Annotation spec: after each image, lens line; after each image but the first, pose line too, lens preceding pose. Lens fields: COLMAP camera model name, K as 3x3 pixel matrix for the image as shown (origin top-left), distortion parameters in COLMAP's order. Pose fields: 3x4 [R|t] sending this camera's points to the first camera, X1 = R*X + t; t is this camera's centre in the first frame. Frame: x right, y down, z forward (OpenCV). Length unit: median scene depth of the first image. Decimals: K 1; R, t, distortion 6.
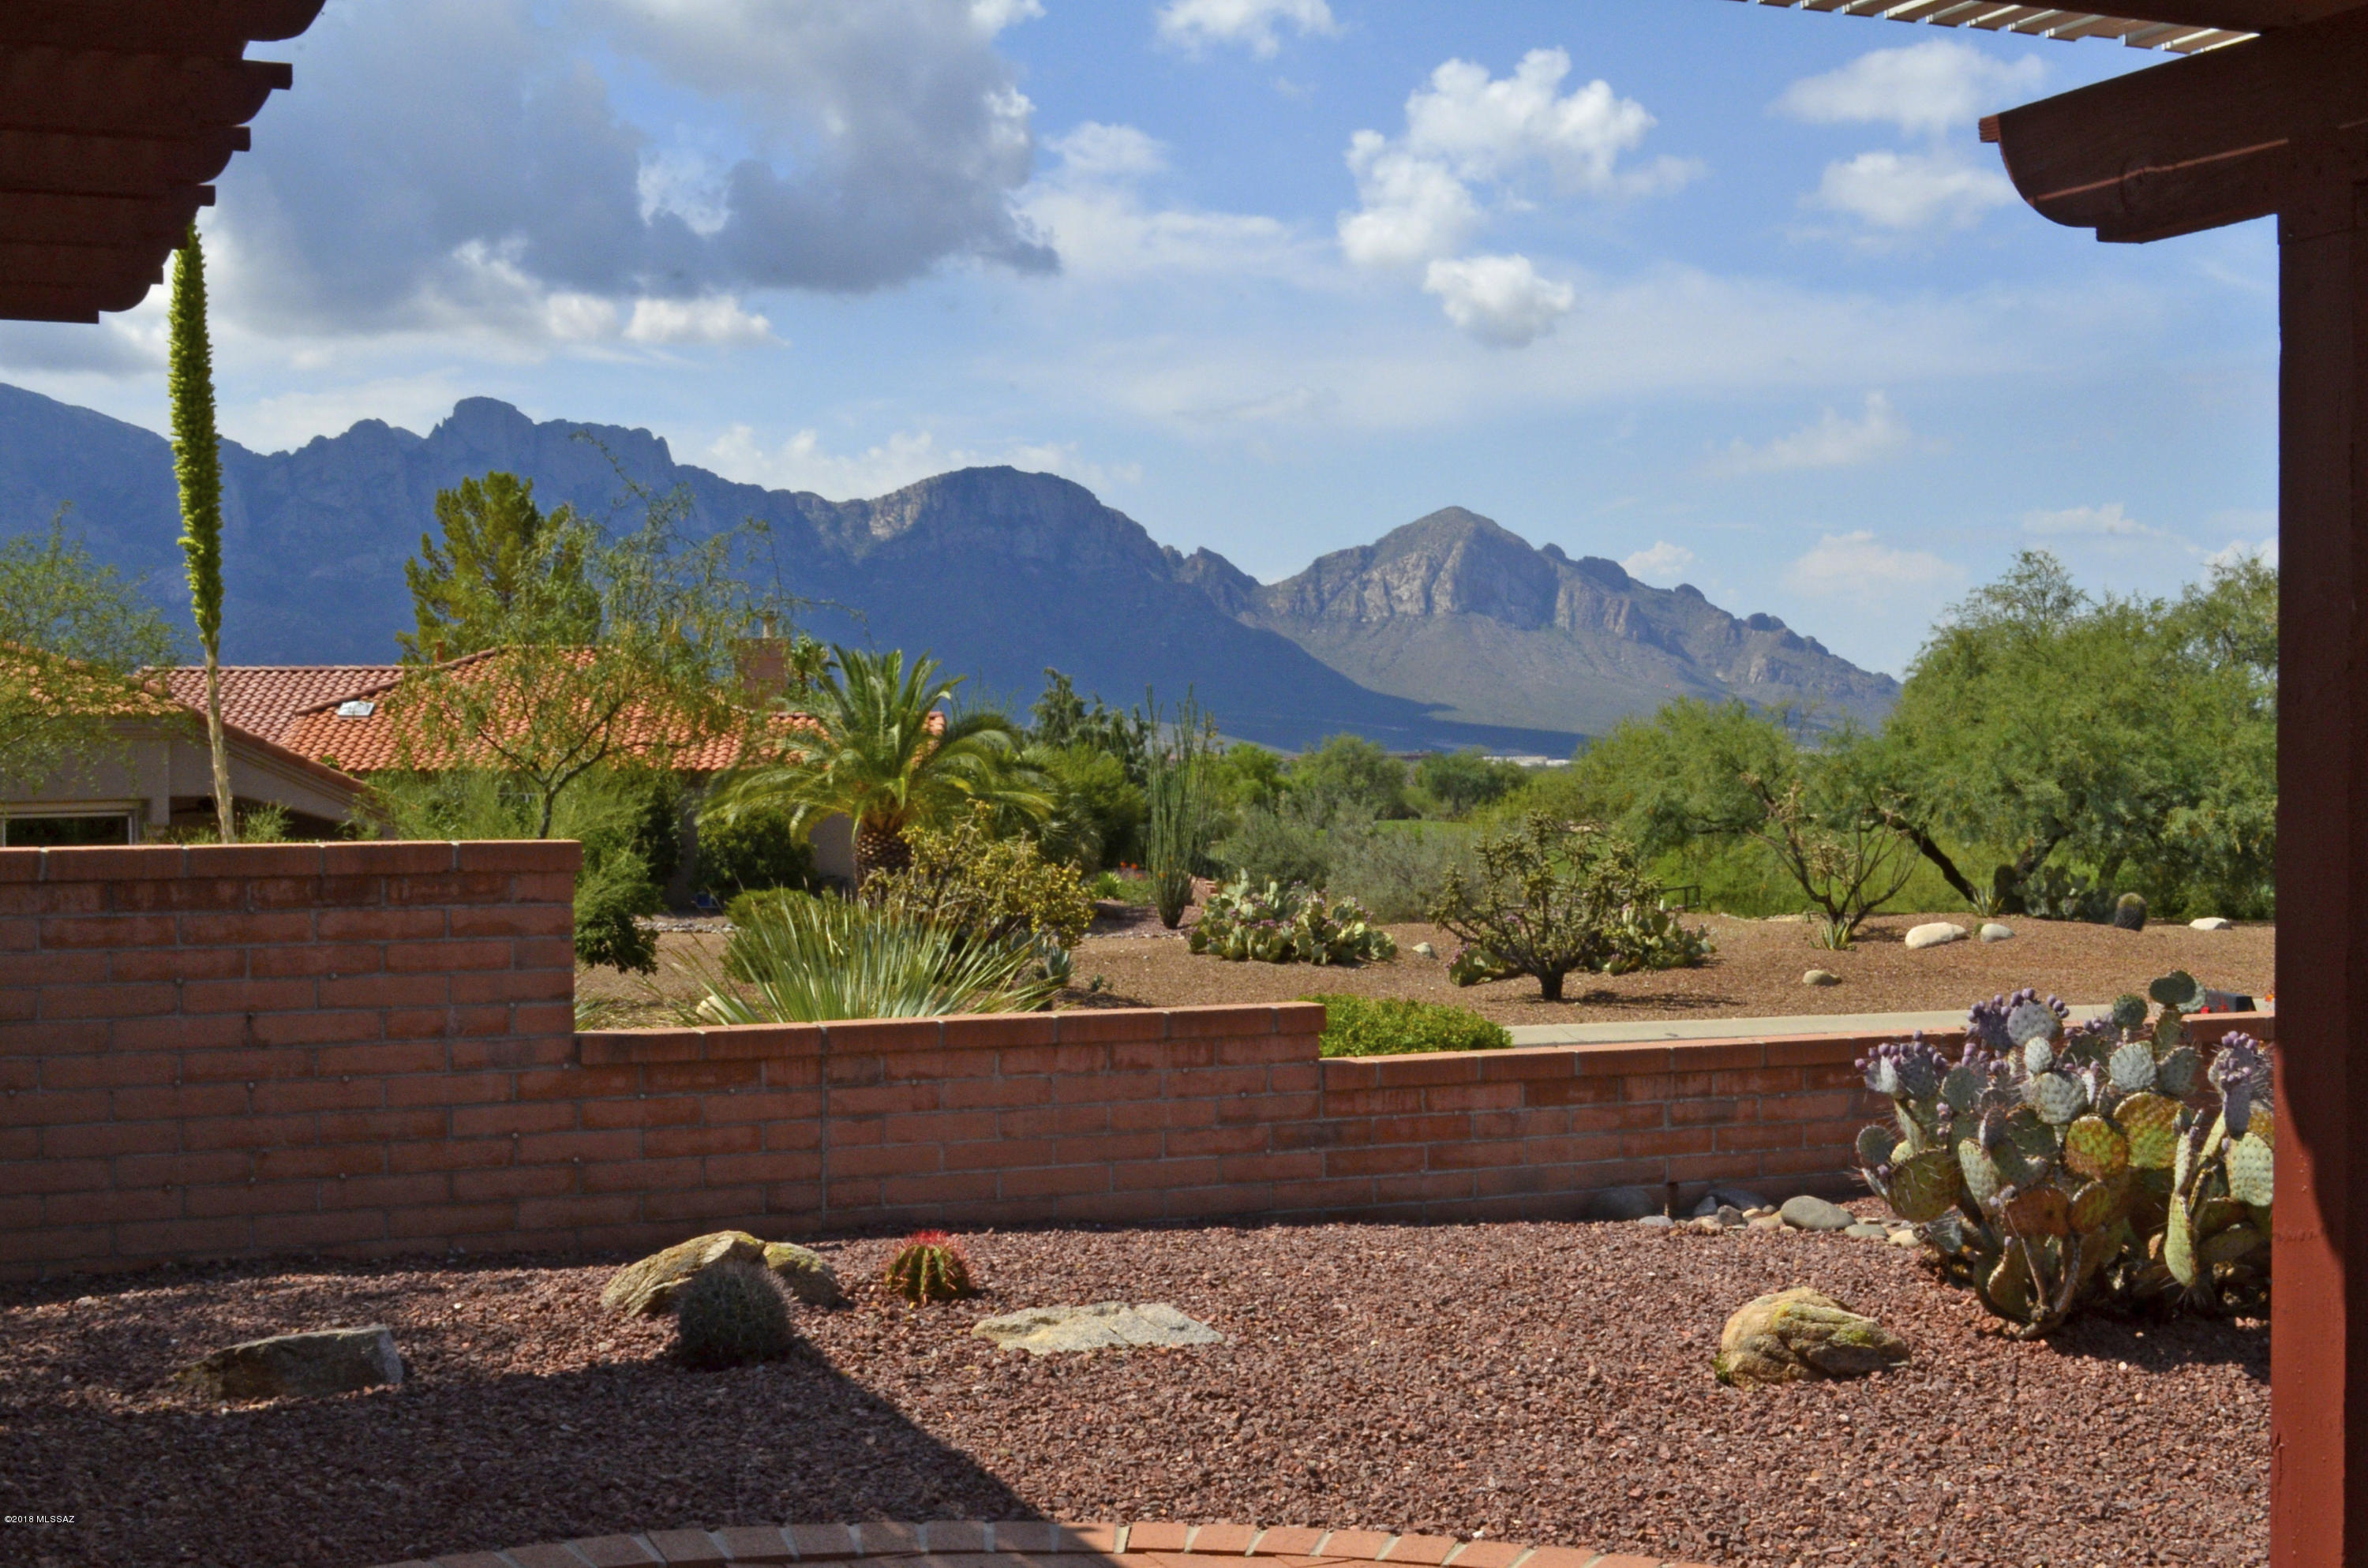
lens RADIAL K [[3014.0, 0, 1182.7], [0, 3014.0, 761.7], [0, 0, 1]] dist [-0.044441, 0.000000]
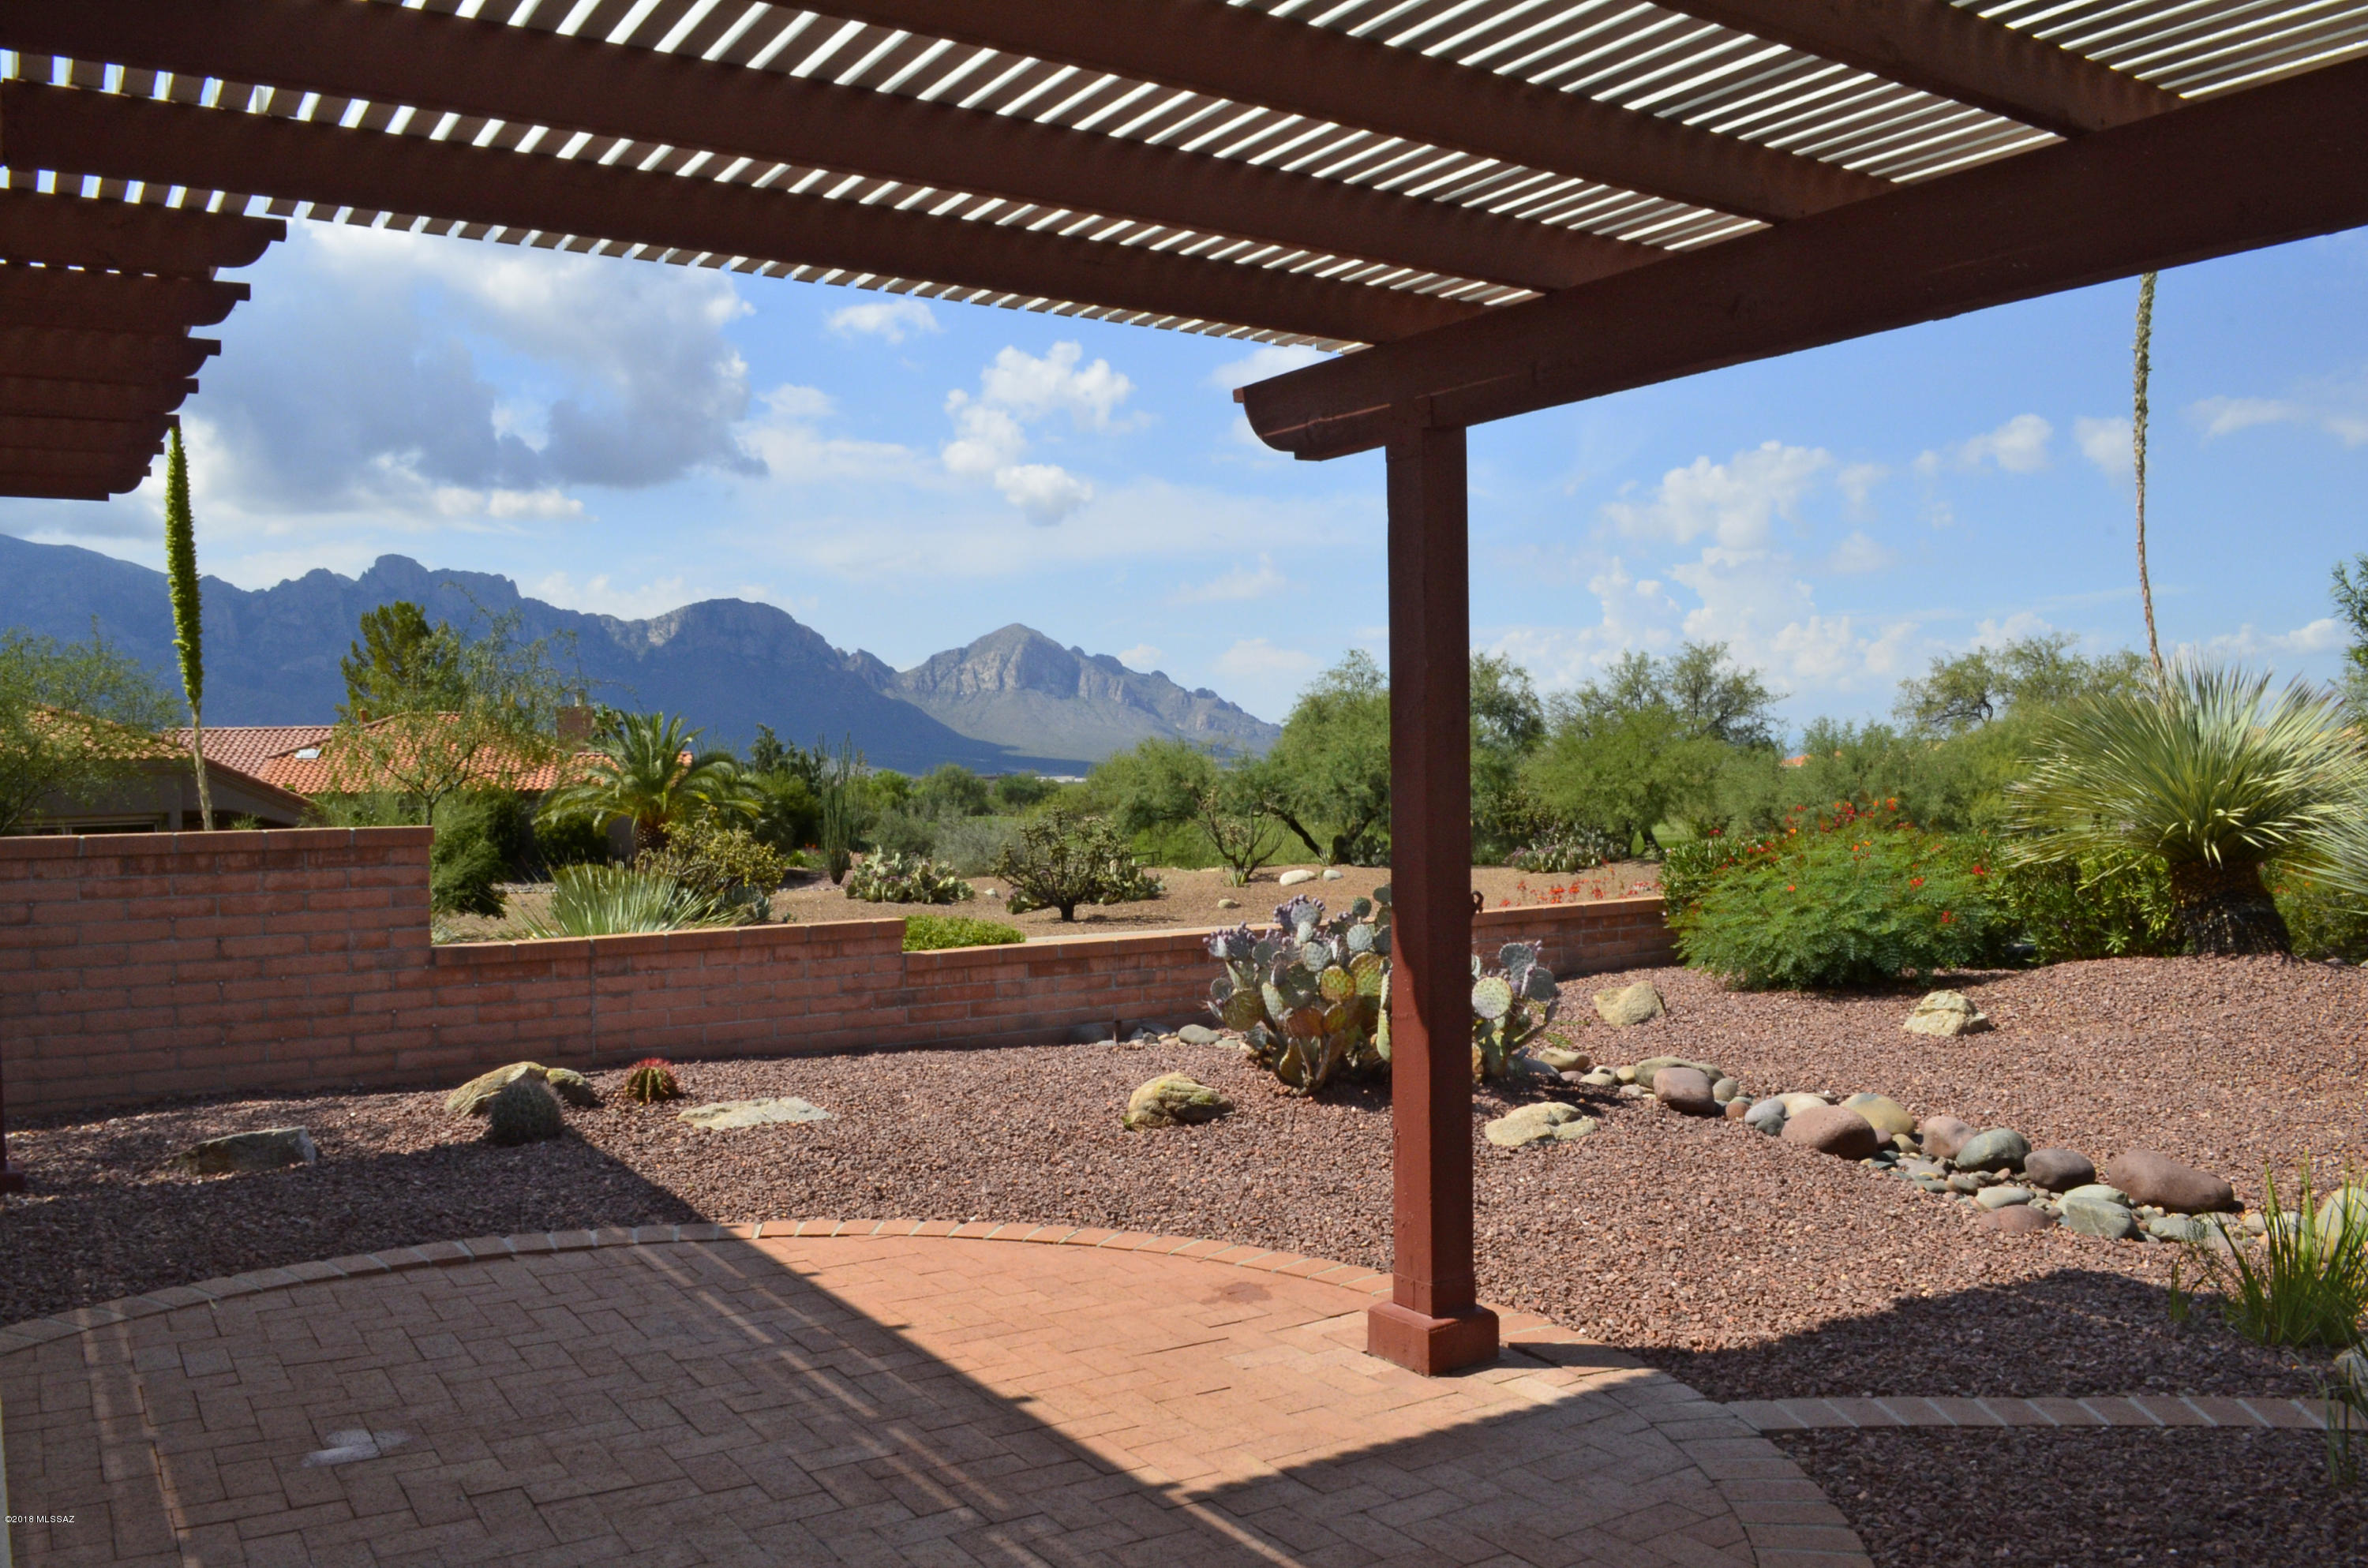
lens RADIAL K [[1852.6, 0, 1178.8], [0, 1852.6, 783.5], [0, 0, 1]] dist [-0.086350, 0.006005]
pose [[0.984291, -0.013512, 0.176035, 0.019464], [0.013162, 0.999908, 0.003156, 0.005600], [-0.176061, -0.000790, 0.984379, -0.025753]]
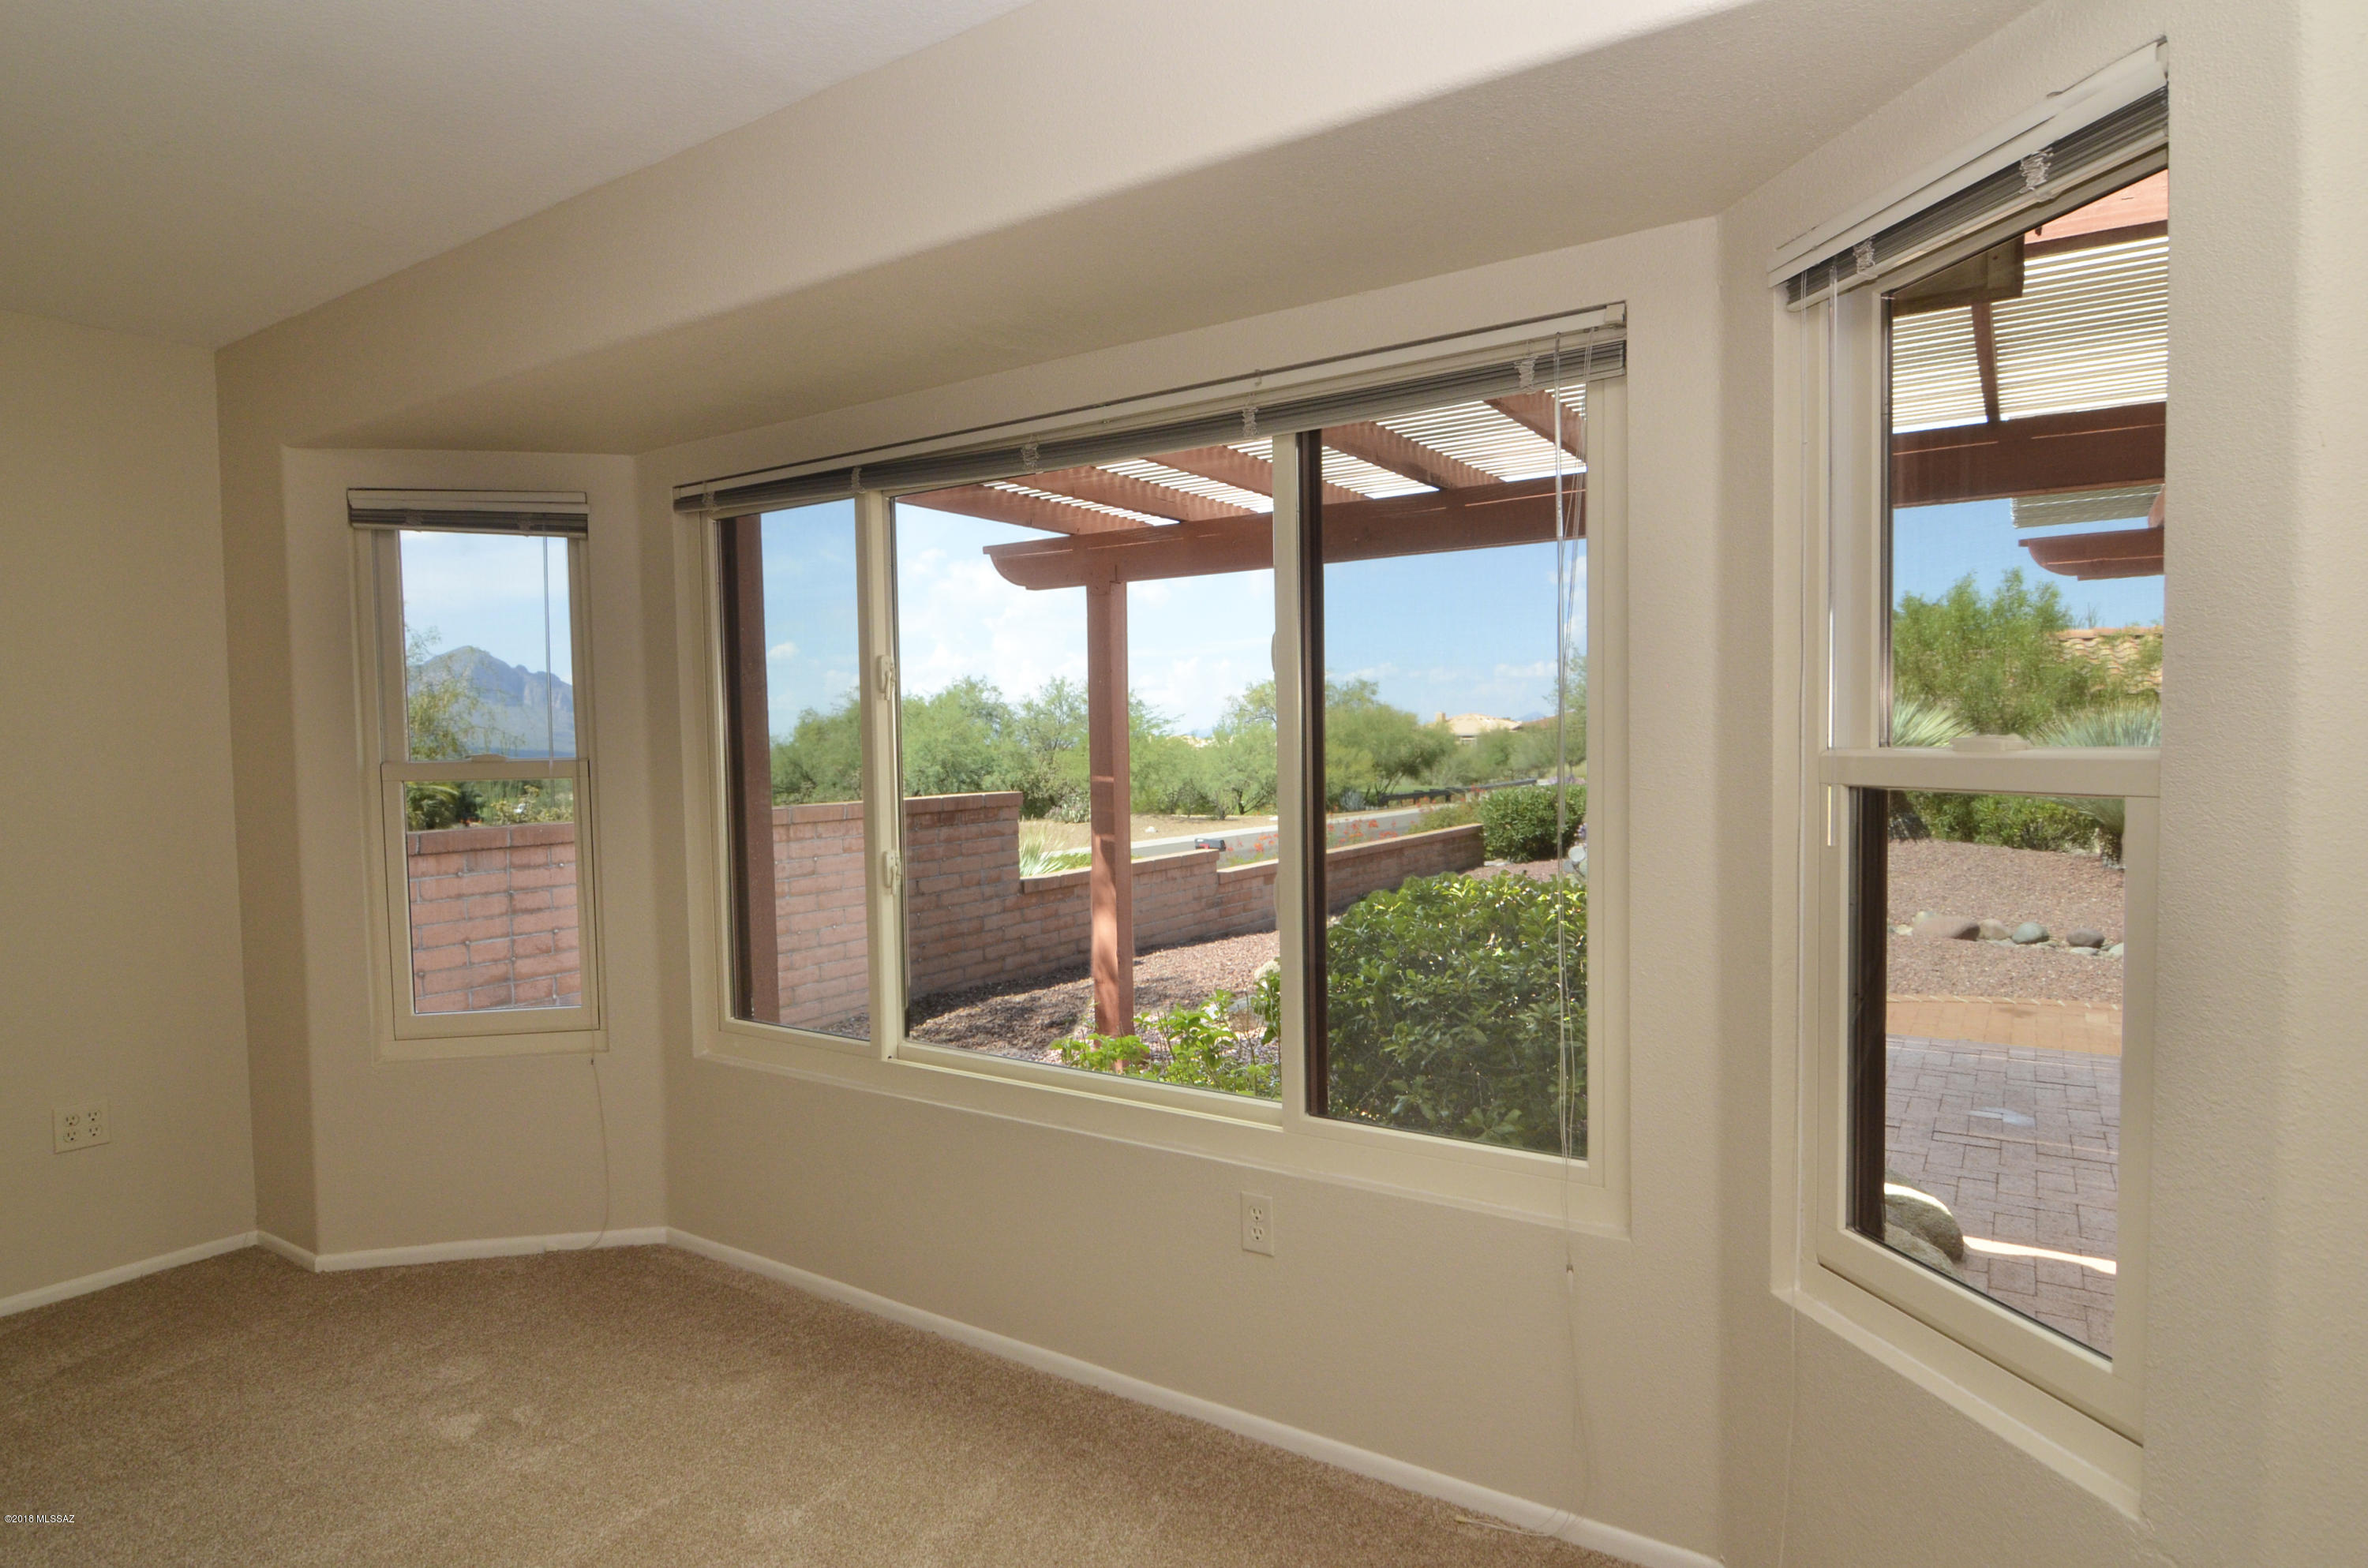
lens RADIAL K [[1276.5, 0, 1200.7], [0, 1276.5, 786.2], [0, 0, 1]] dist [-0.002160, 0.000278]
pose [[0.830171, -0.033993, 0.556472, -0.609858], [0.023291, 0.999383, 0.026302, 0.000809], [-0.557023, -0.008875, 0.830450, 0.153825]]
